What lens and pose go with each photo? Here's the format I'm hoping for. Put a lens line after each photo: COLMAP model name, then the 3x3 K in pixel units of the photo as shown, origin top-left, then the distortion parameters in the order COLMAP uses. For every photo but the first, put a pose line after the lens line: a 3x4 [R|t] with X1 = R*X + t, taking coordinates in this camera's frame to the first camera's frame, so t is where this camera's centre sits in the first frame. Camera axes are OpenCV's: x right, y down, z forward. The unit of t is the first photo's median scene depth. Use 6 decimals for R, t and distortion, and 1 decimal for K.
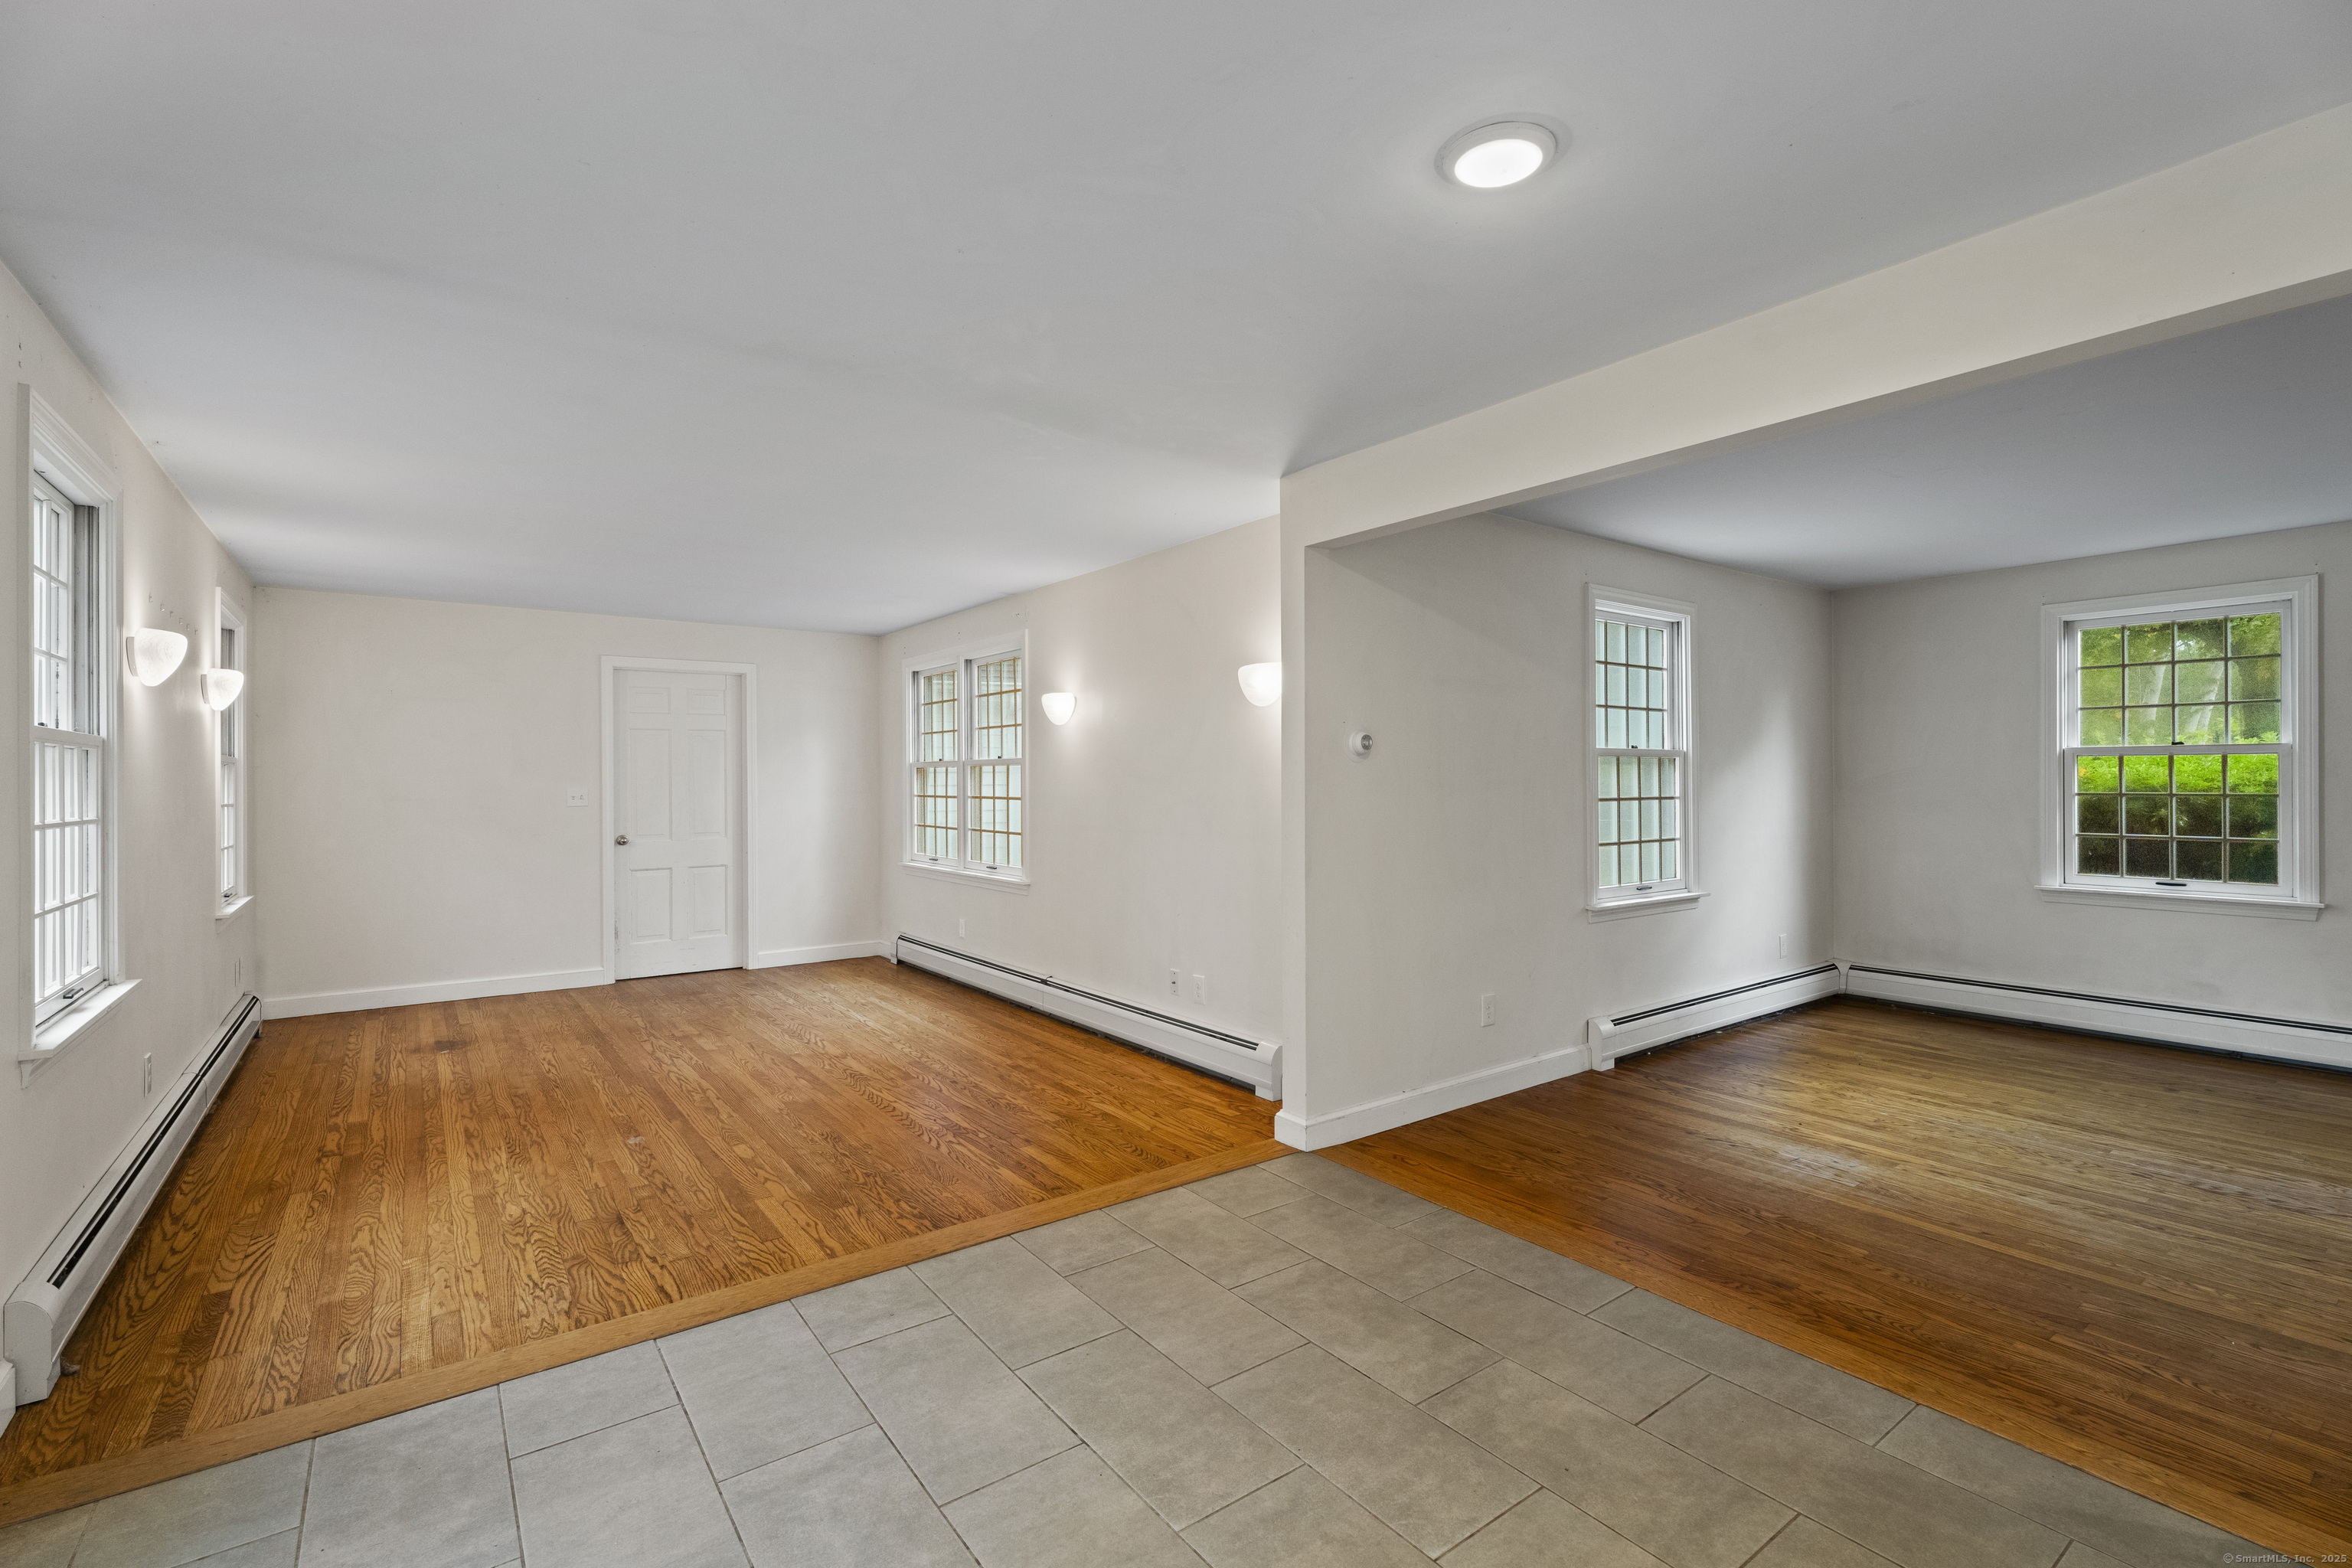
lens RADIAL K [[1037.3, 0, 1170.9], [0, 1037.3, 777.1], [0, 0, 1]] dist [-0.001438, -0.000181]
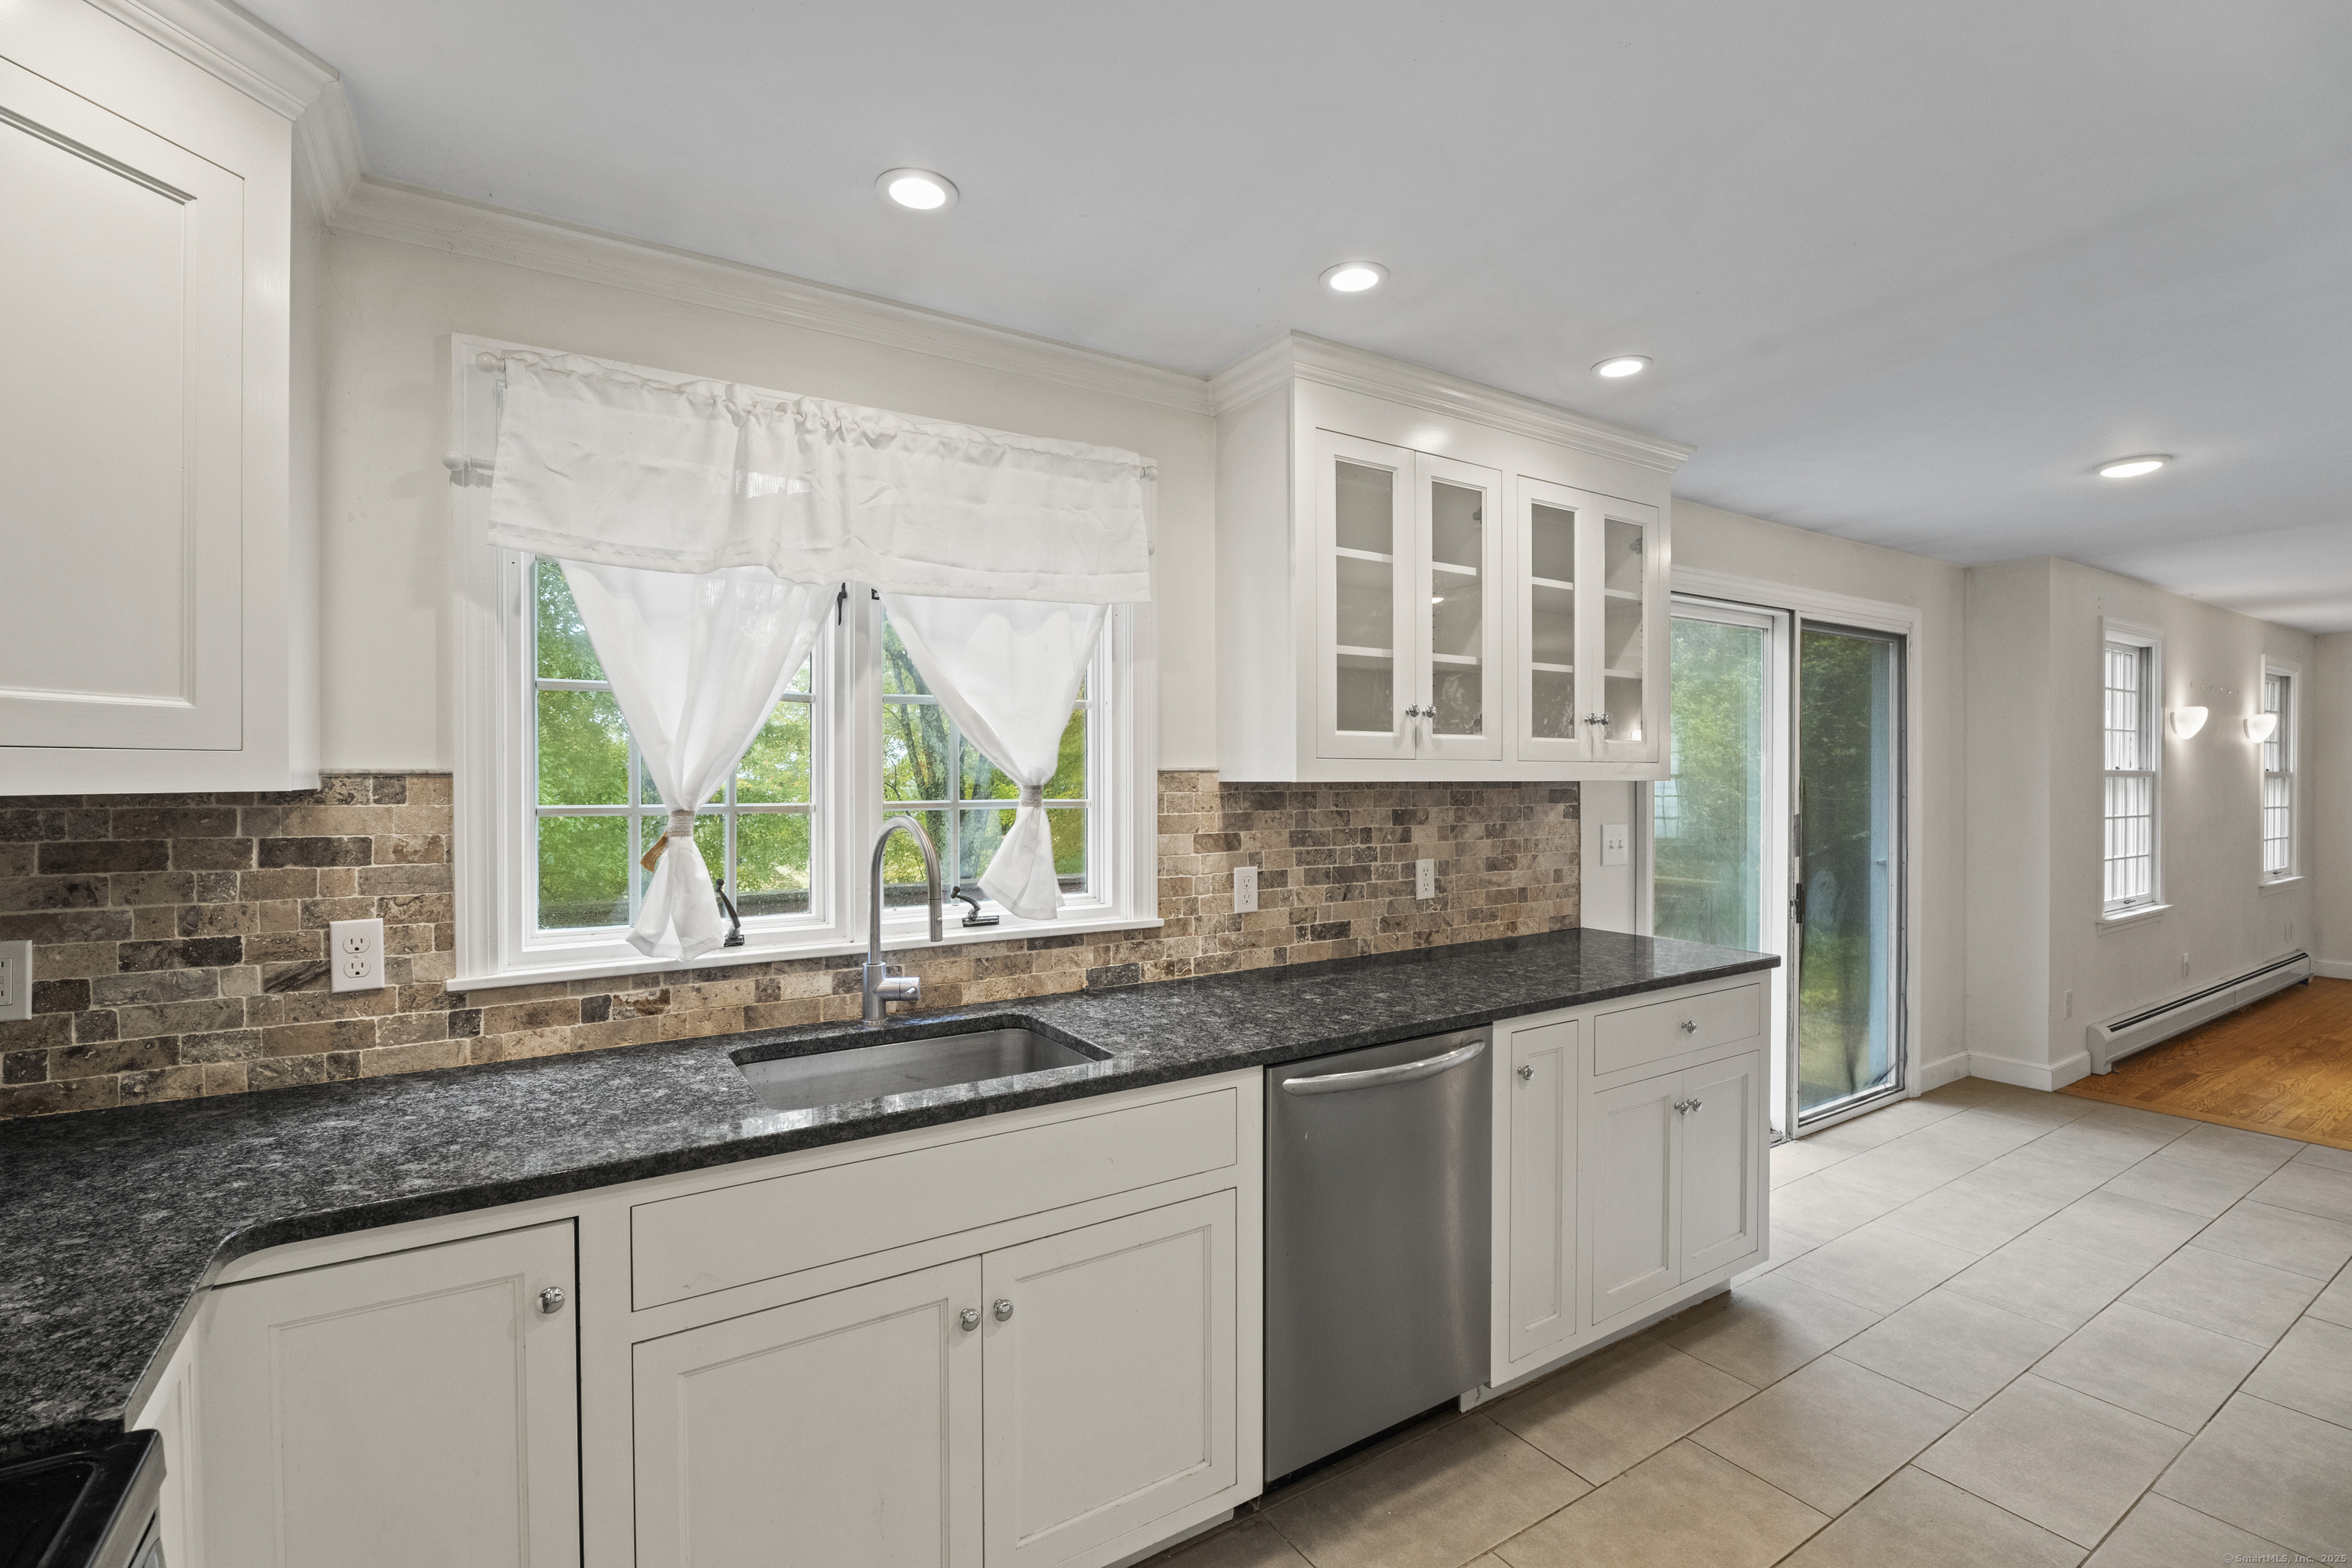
lens RADIAL K [[1073.6, 0, 1140.6], [0, 1073.6, 785.3], [0, 0, 1]] dist [-0.016405, -0.000350]
pose [[-0.068395, 0.011875, -0.997588, 1.065936], [0.004572, 0.999922, 0.011589, -0.046315], [0.997648, -0.003768, -0.068444, -0.737982]]
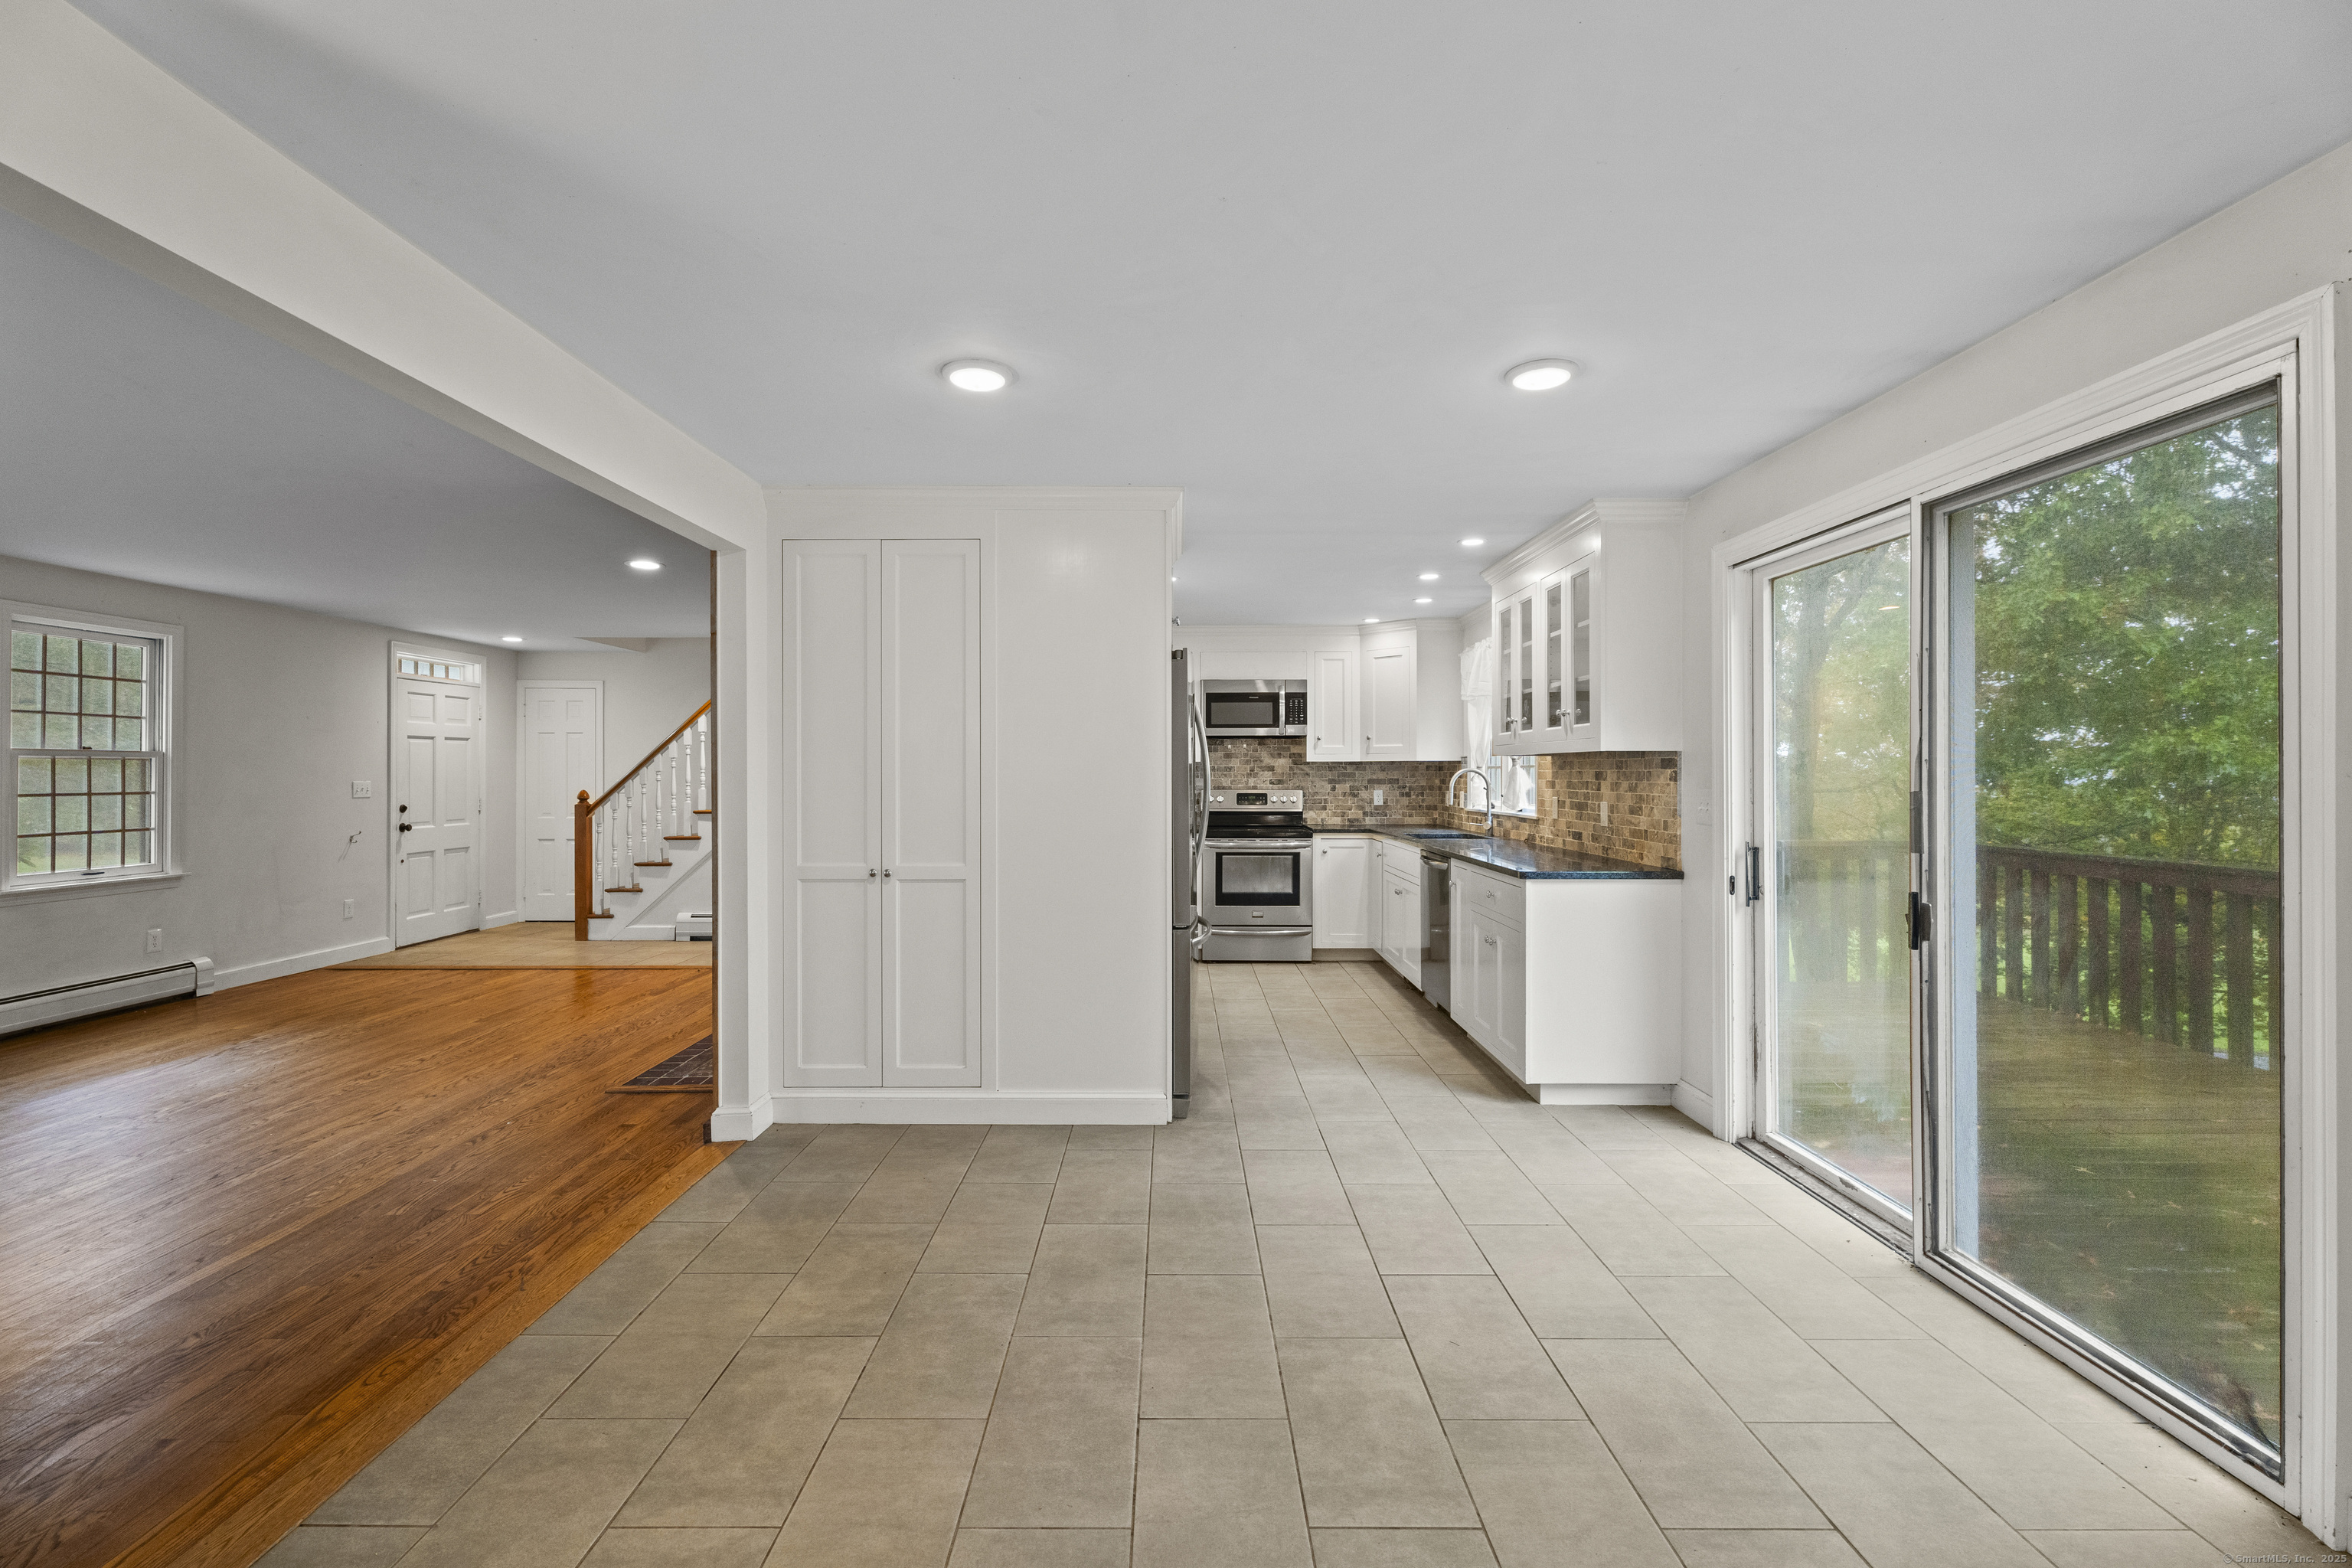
lens RADIAL K [[1037.3, 0, 1170.9], [0, 1037.3, 777.1], [0, 0, 1]] dist [-0.001438, -0.000181]
pose [[-0.806050, 0.001570, 0.591846, -0.549924], [0.002906, 0.999995, 0.001305, -0.000660], [-0.591841, 0.002772, -0.806050, 1.378490]]
